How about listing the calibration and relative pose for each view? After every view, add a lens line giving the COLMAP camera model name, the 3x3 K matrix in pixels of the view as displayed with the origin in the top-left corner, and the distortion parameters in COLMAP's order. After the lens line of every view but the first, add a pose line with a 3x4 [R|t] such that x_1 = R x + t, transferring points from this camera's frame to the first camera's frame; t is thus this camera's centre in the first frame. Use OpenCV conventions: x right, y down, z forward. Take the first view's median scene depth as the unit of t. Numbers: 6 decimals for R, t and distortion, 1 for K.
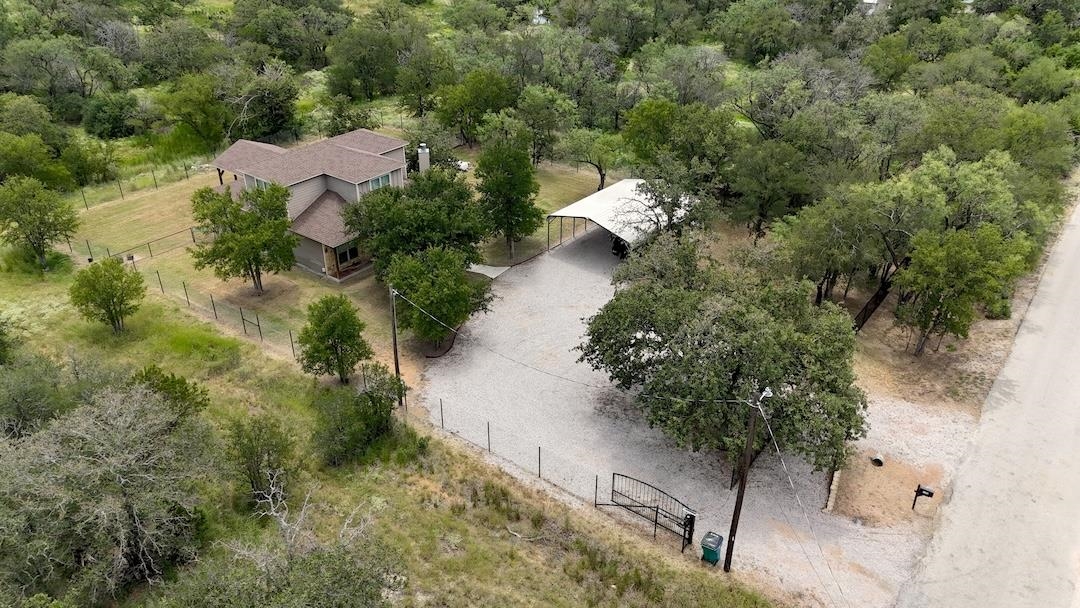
lens RADIAL K [[814.9, 0, 539.4], [0, 814.9, 298.9], [0, 0, 1]] dist [0.040842, -0.000458]
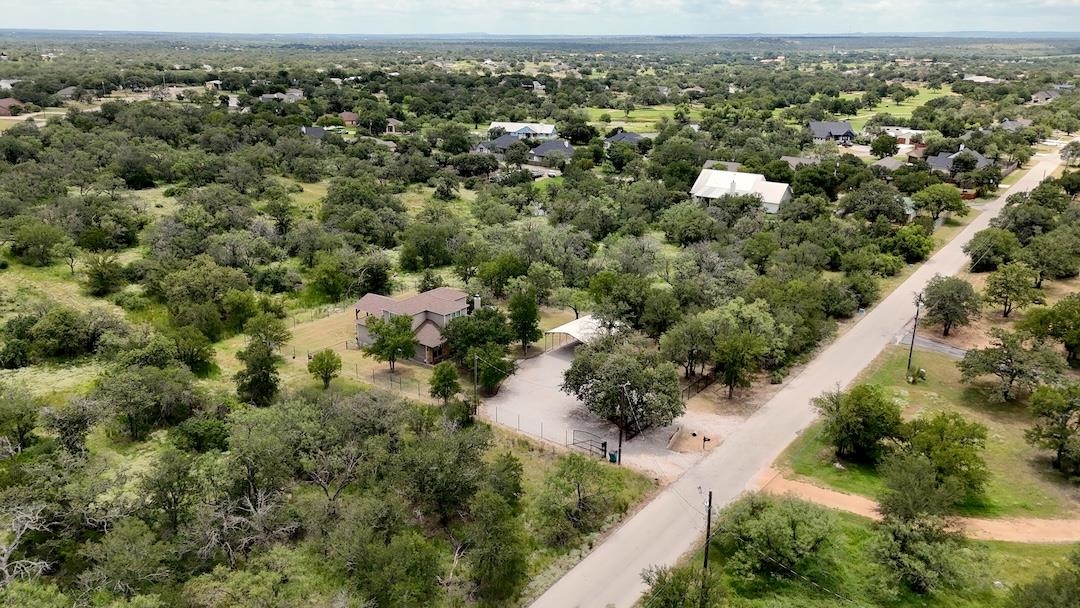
lens RADIAL K [[761.9, 0, 540.6], [0, 761.9, 304.7], [0, 0, 1]] dist [0.000560, 0.000039]
pose [[0.999975, 0.004387, 0.005508, -0.009929], [-0.003288, 0.982597, -0.185724, 0.150251], [-0.006227, 0.185701, 0.982587, -0.682519]]
